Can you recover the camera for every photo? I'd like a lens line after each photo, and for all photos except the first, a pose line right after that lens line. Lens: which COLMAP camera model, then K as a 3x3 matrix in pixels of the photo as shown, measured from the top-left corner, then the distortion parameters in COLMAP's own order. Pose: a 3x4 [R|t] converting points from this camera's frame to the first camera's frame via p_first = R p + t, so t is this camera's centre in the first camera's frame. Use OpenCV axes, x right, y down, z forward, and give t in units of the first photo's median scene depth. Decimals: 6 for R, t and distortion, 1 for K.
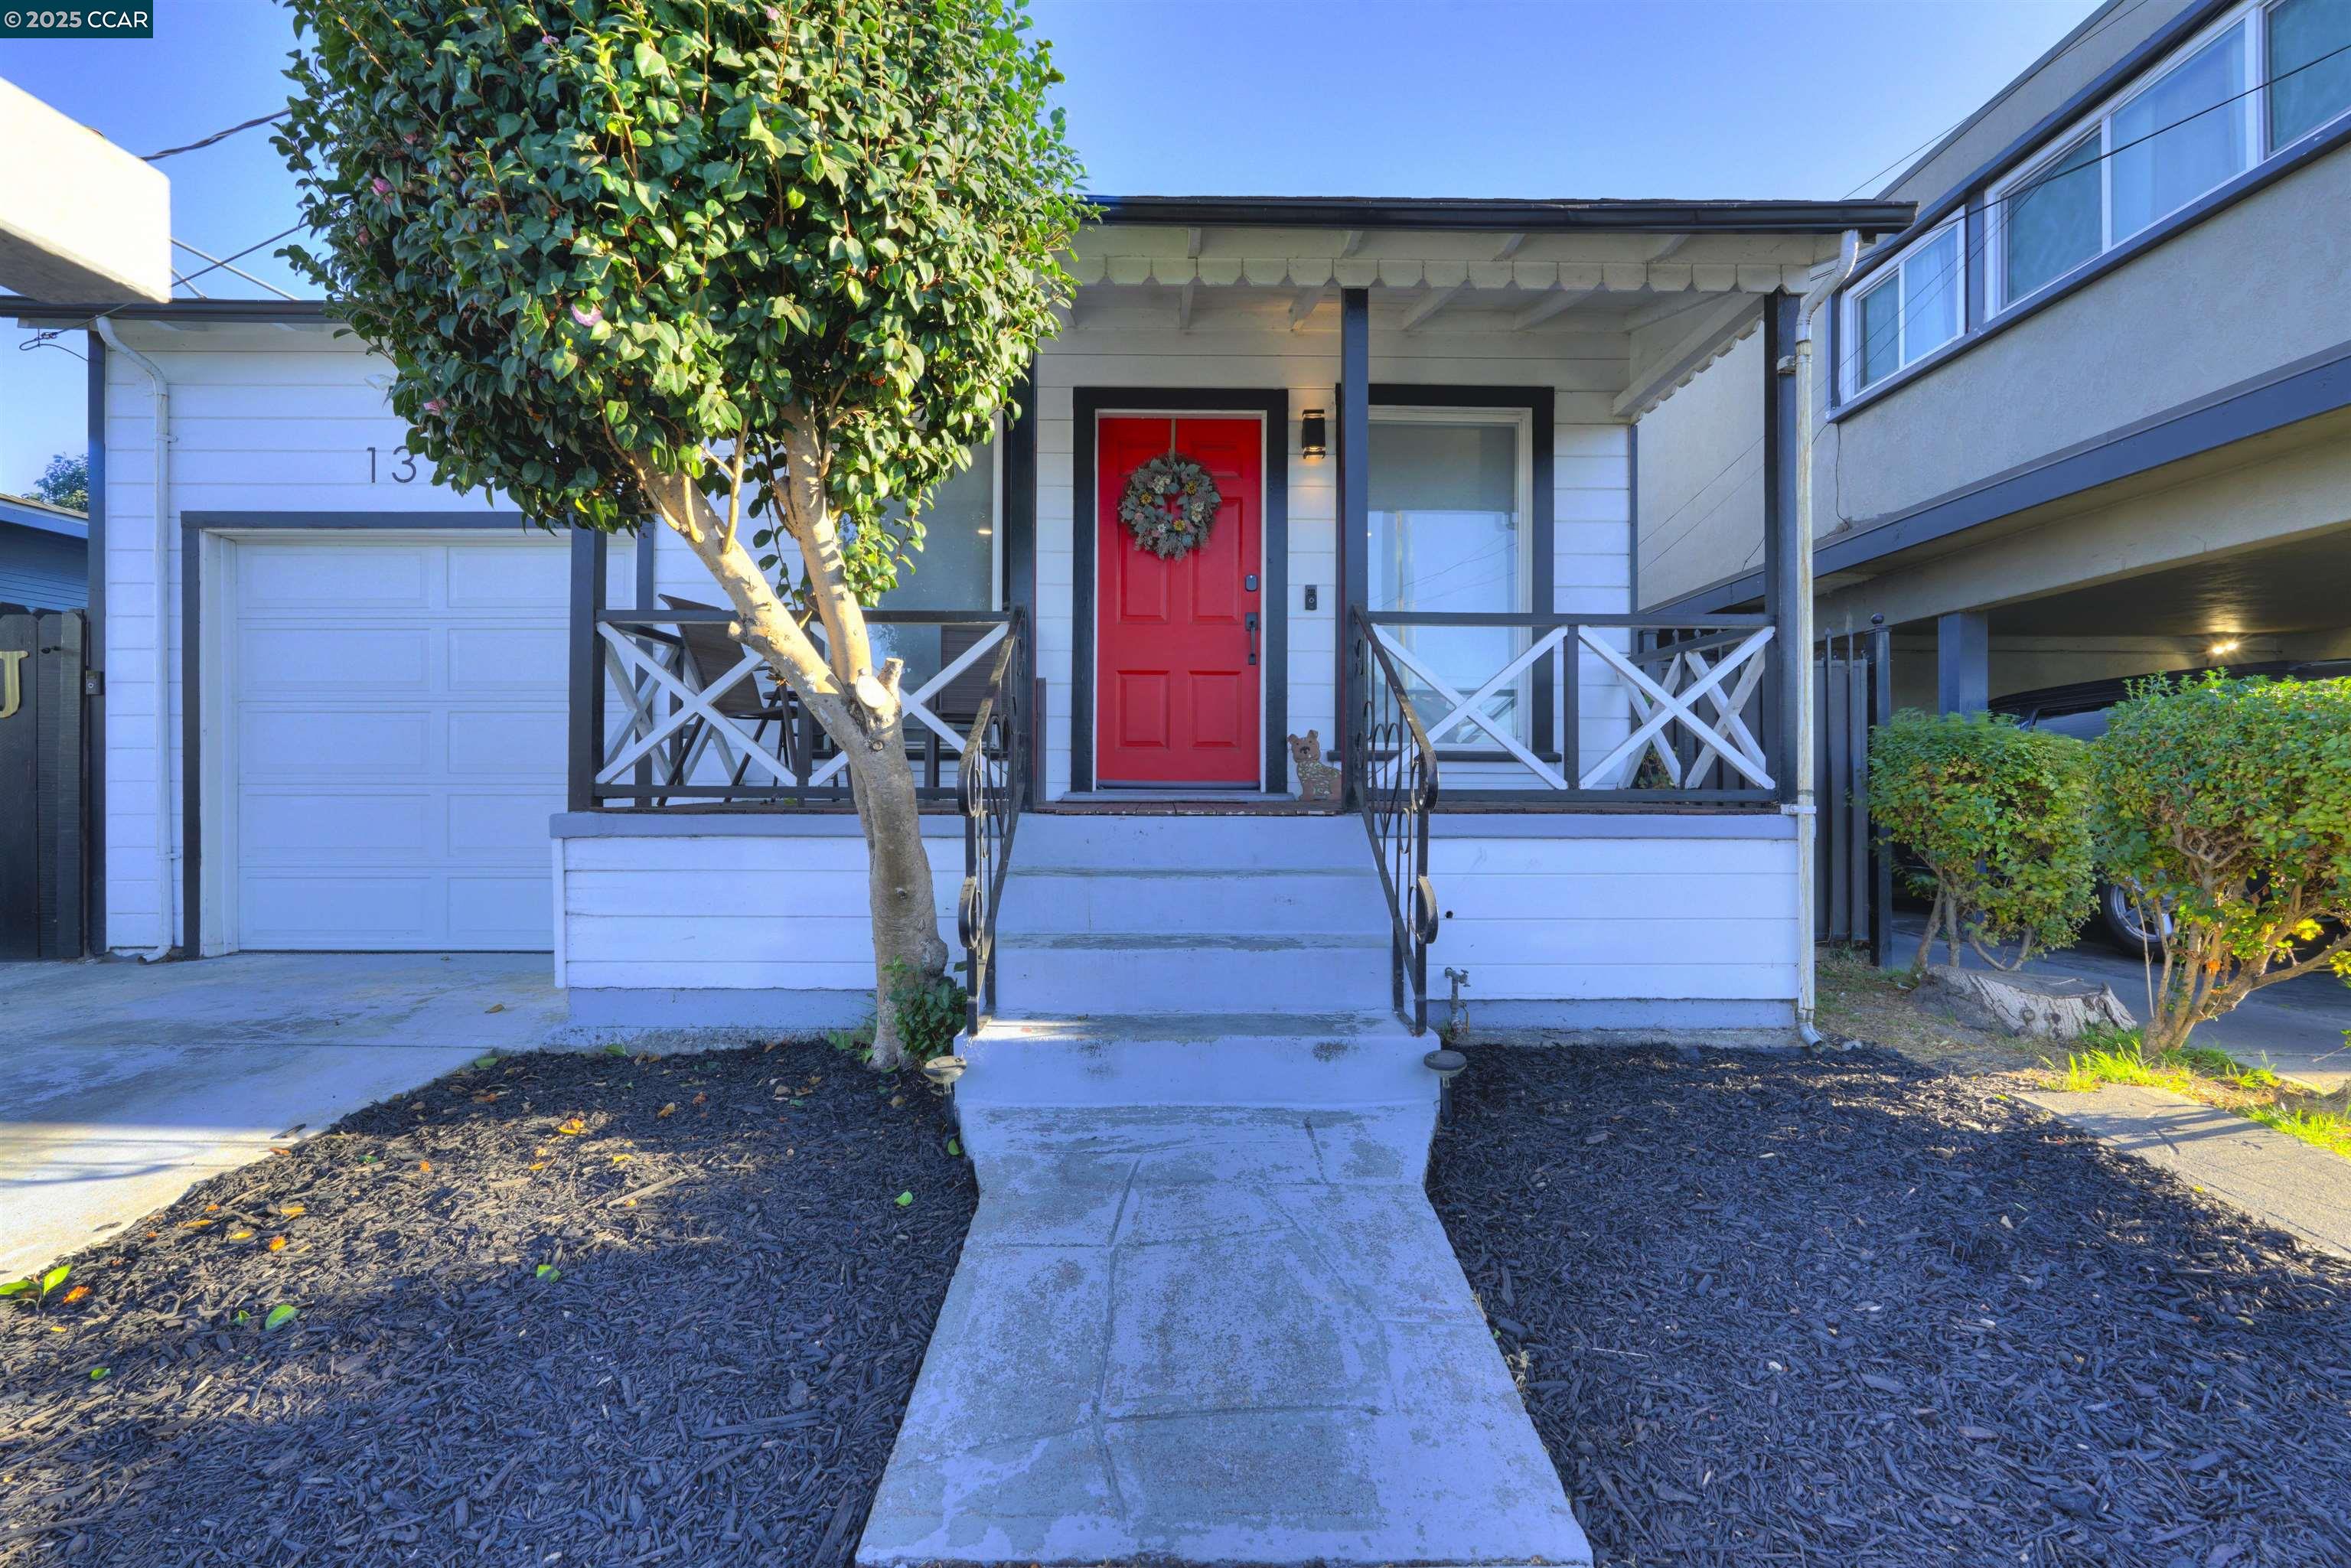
lens RADIAL K [[1029.4, 0, 1169.5], [0, 1029.4, 792.2], [0, 0, 1]] dist [-0.013912, 0.007169]
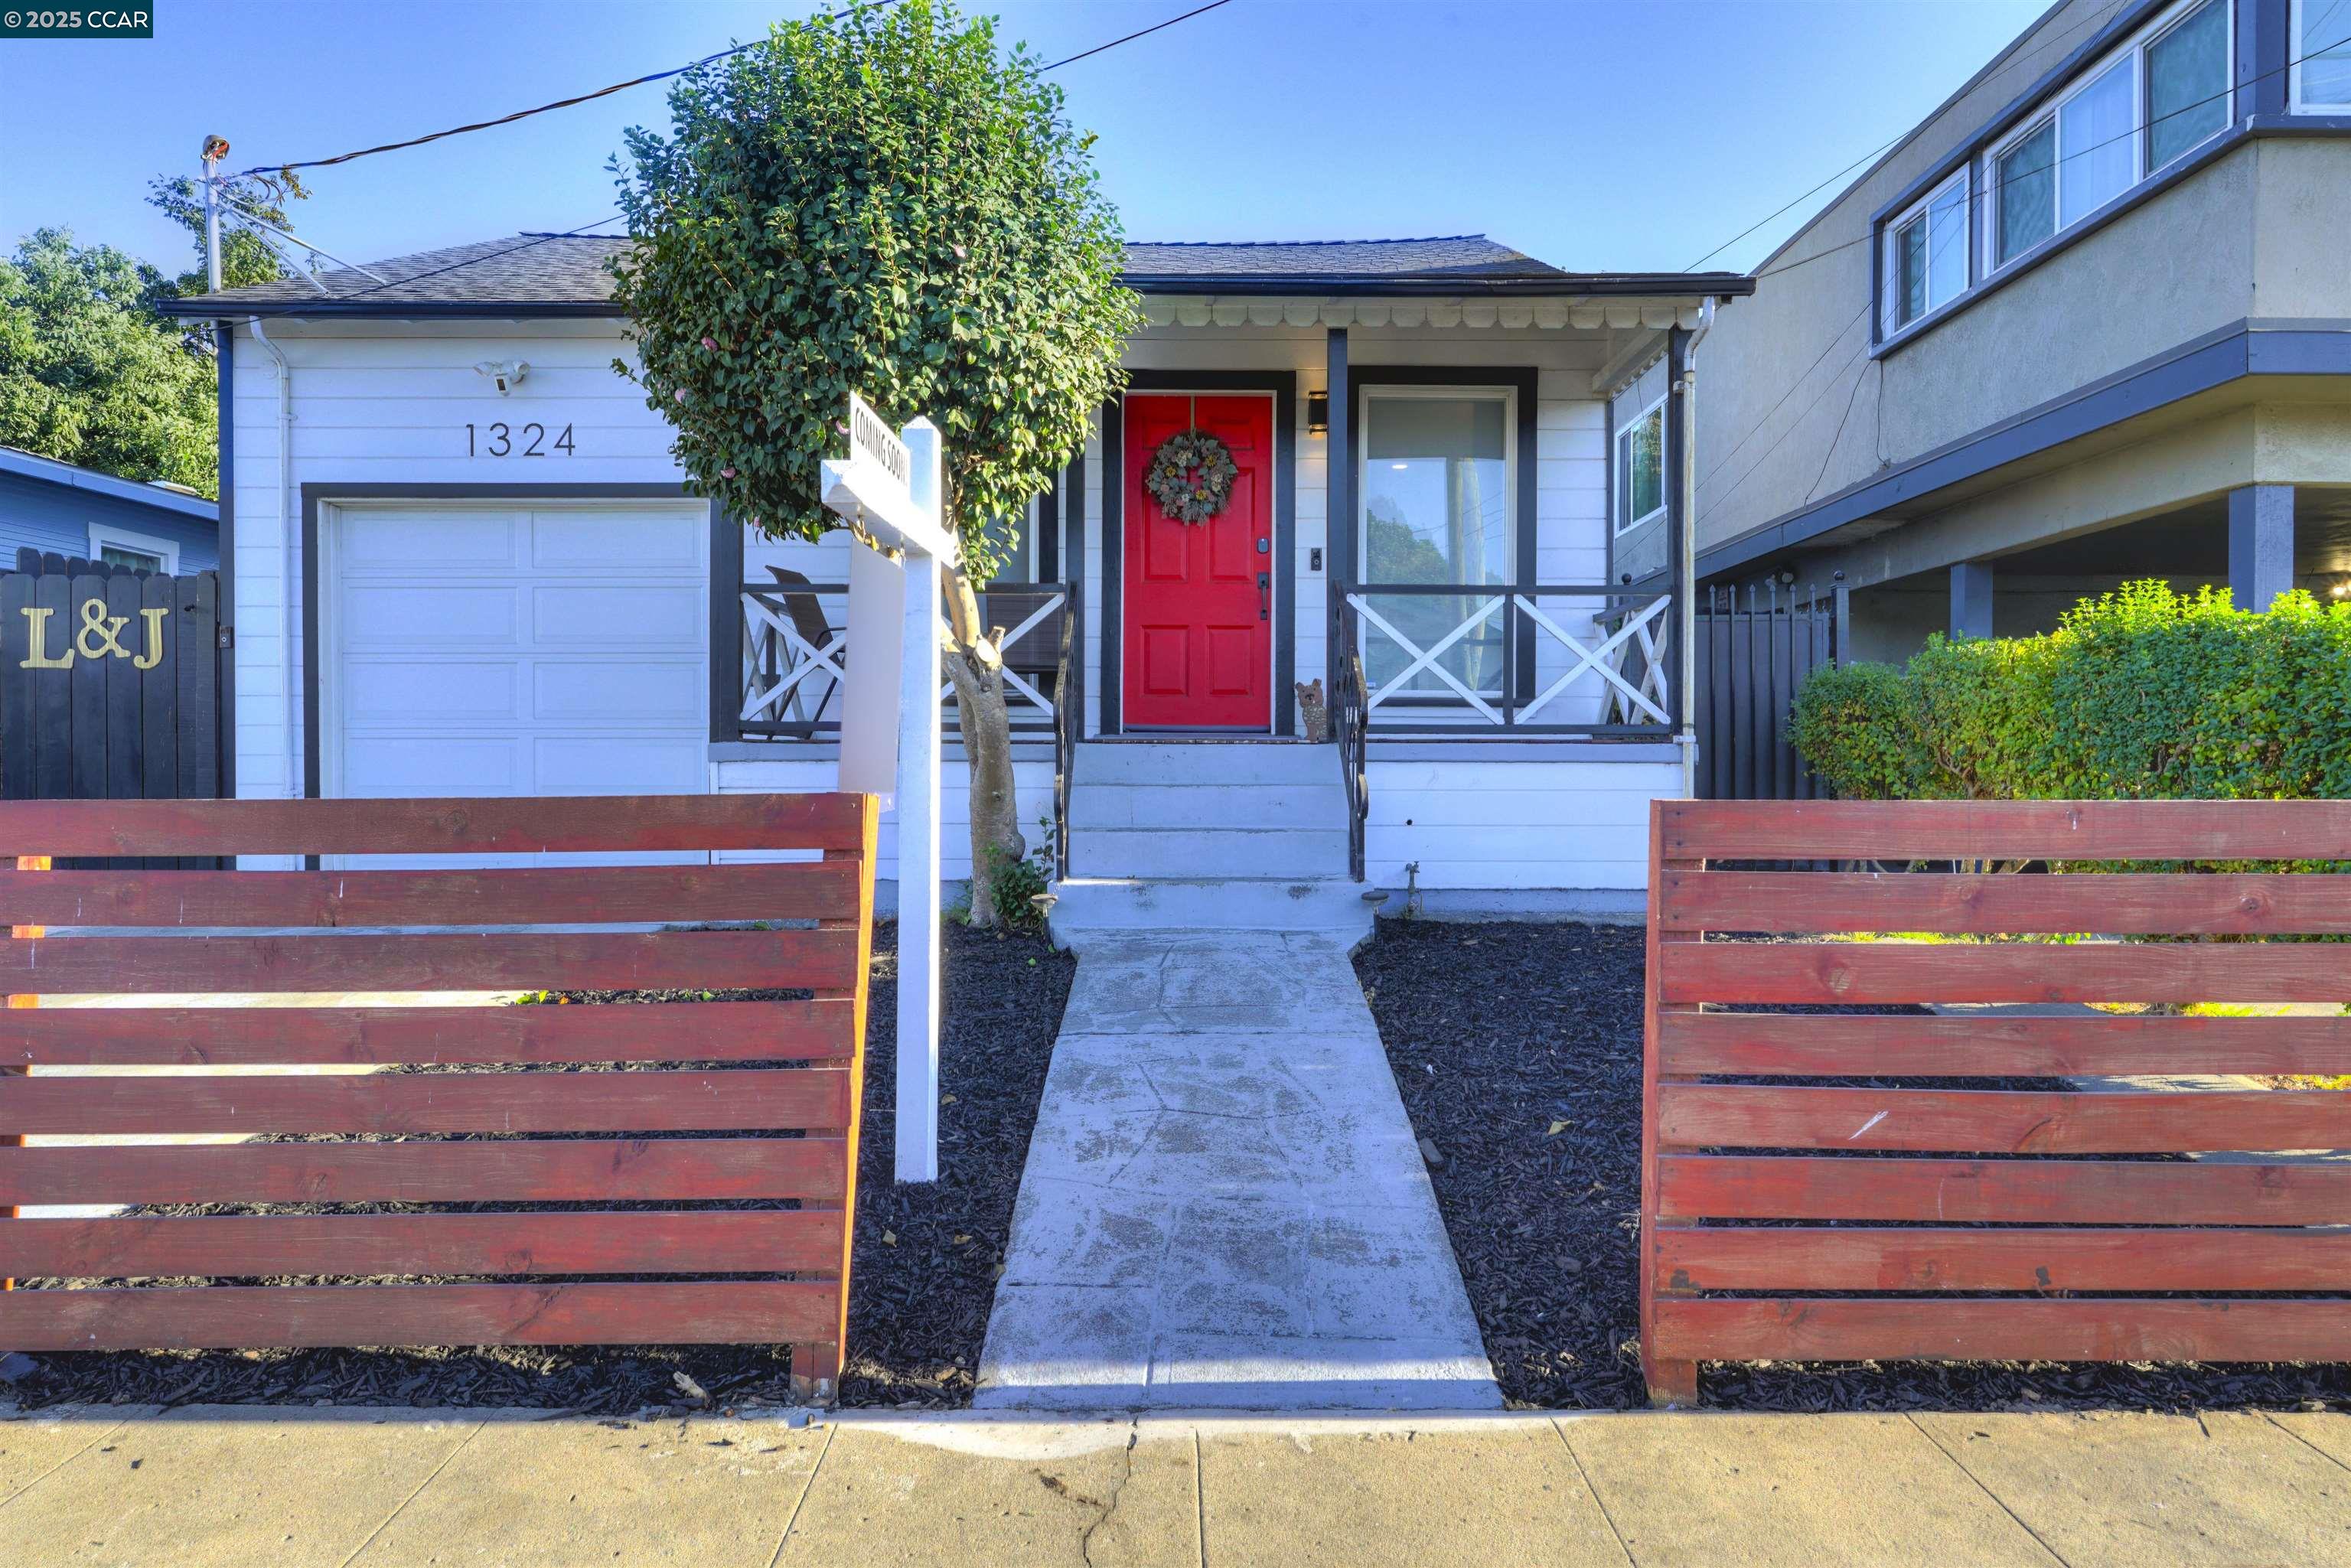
lens RADIAL K [[1524.0, 0, 1141.3], [0, 1524.0, 801.5], [0, 0, 1]] dist [0.003199, -0.001706]
pose [[0.999664, 0.001033, -0.025883, -0.012019], [-0.000603, 0.999862, 0.016609, 0.062292], [0.025897, -0.016588, 0.999527, -0.902396]]
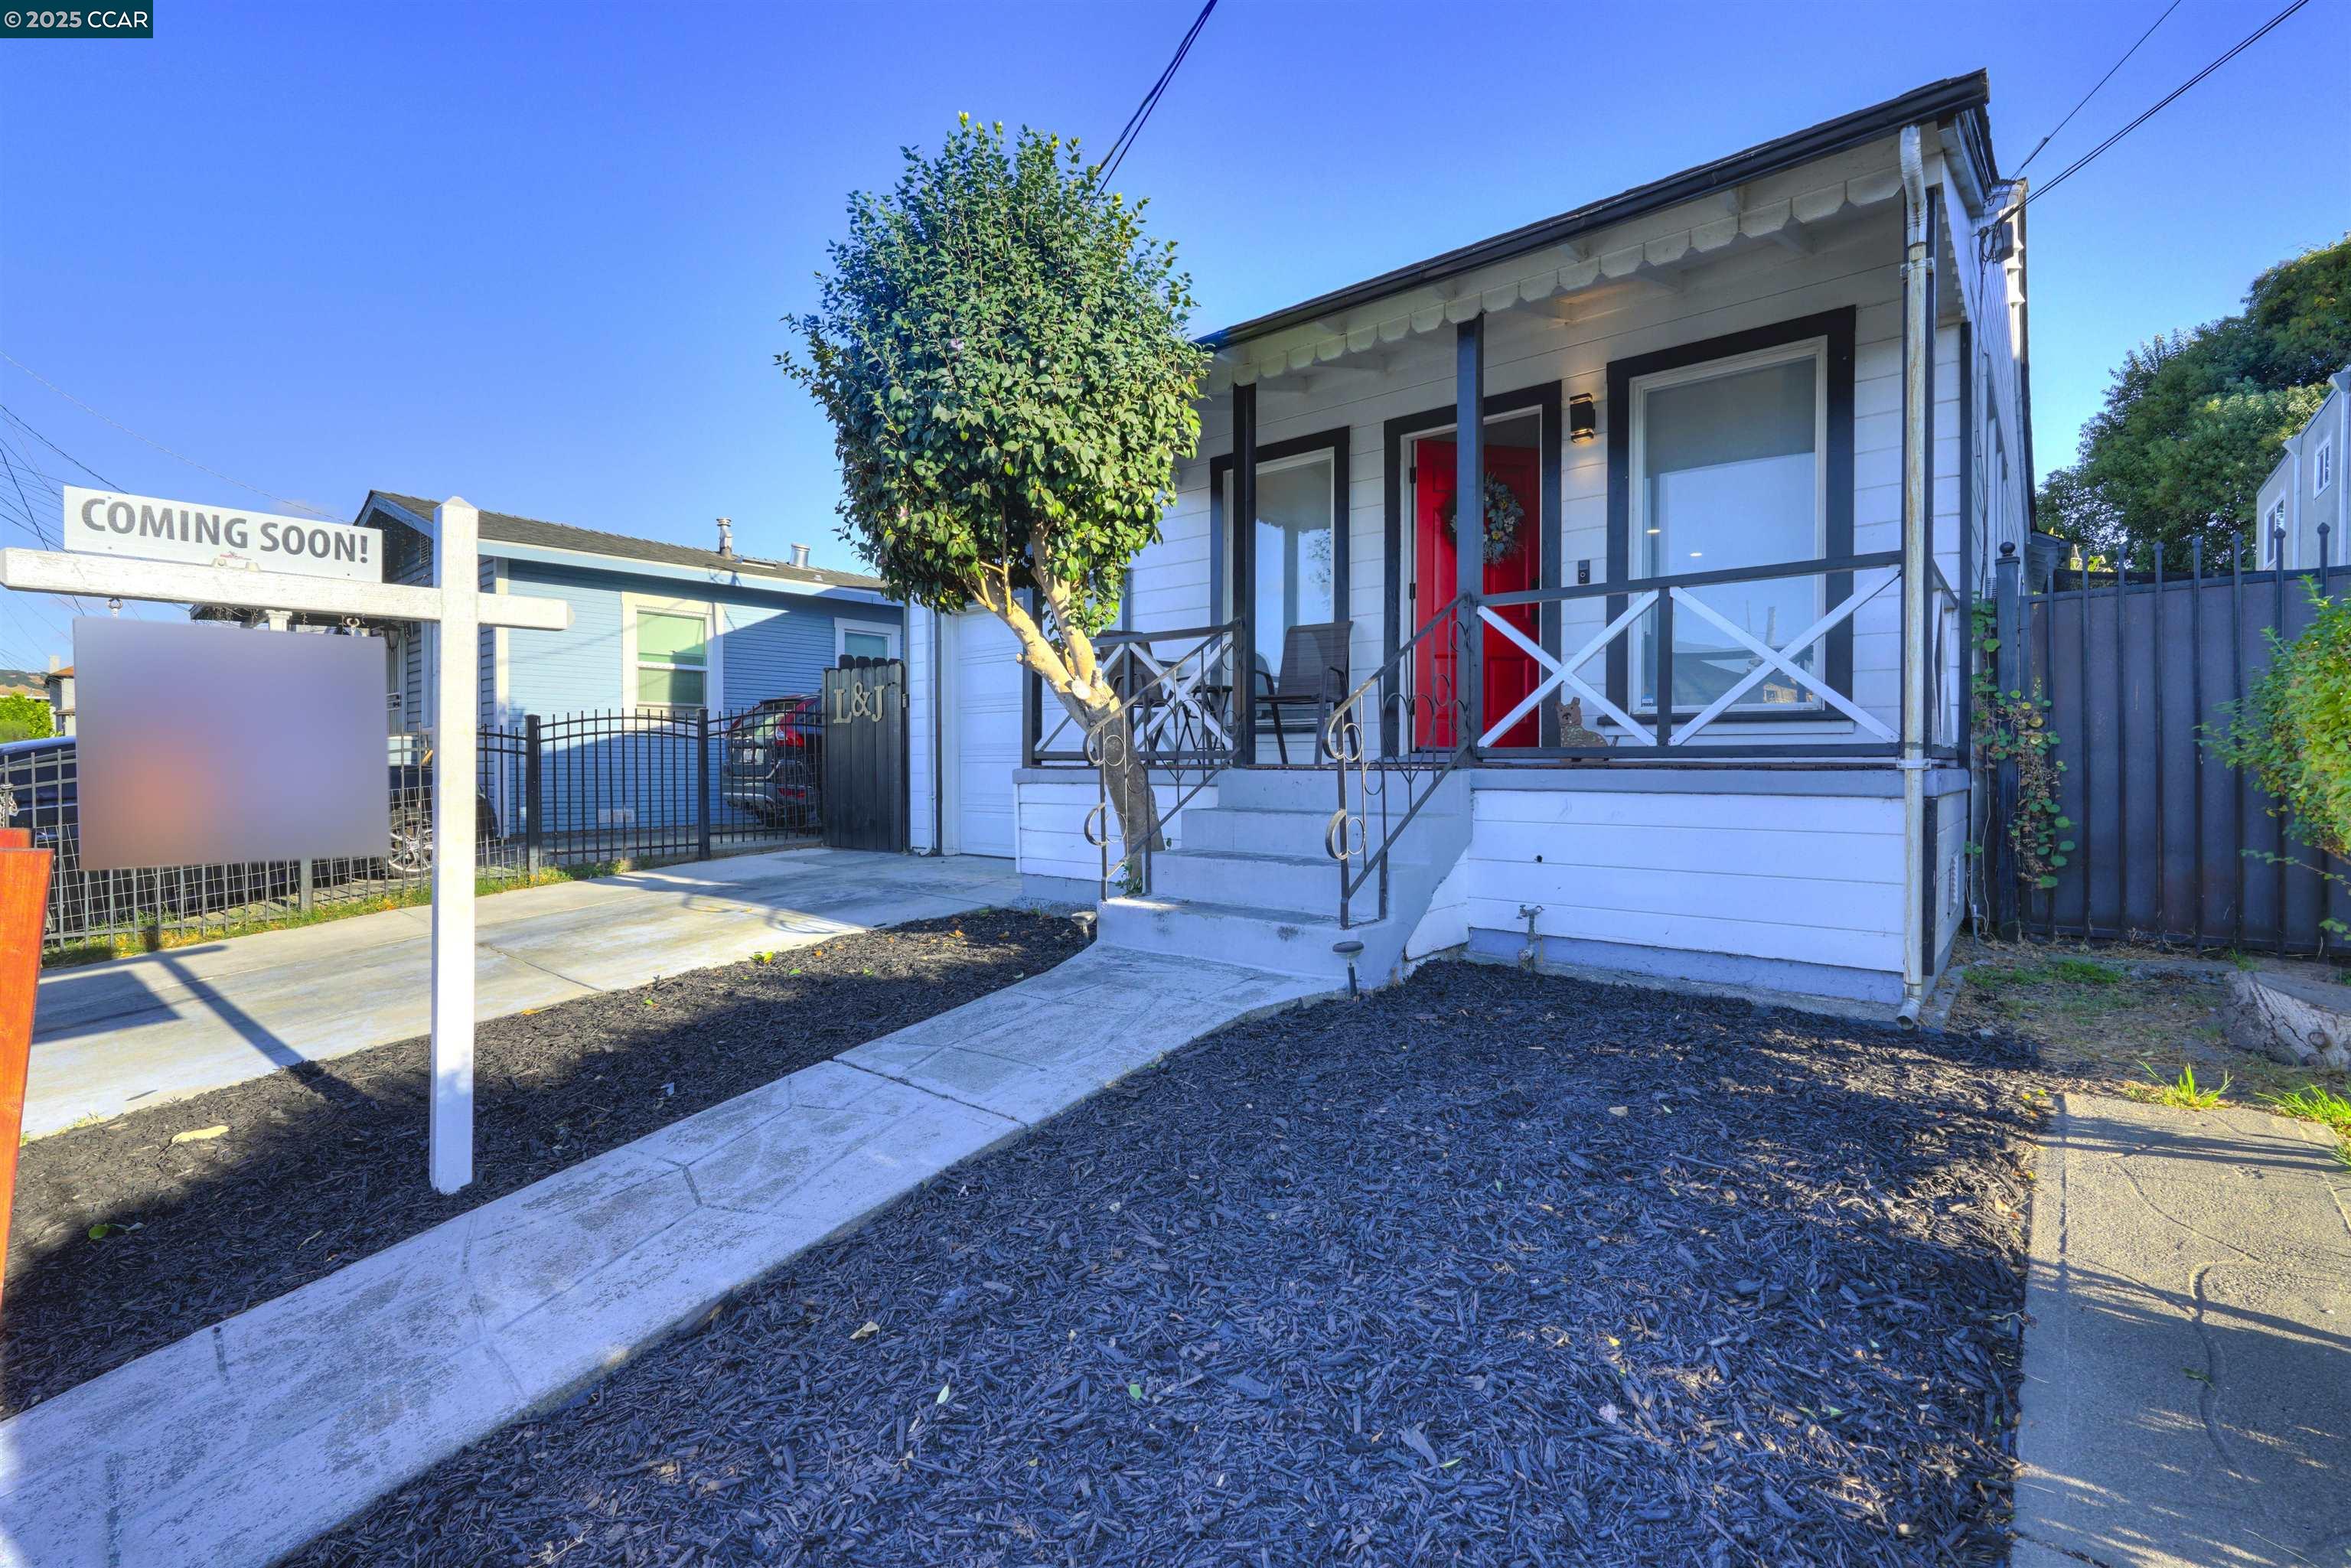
lens RADIAL K [[1029.4, 0, 1157.4], [0, 1029.4, 788.6], [0, 0, 1]] dist [-0.013912, 0.007169]
pose [[0.752044, 0.013228, -0.658980, 0.701158], [-0.002594, 0.999850, 0.017109, 0.023954], [0.659108, -0.011157, 0.751966, -0.121463]]
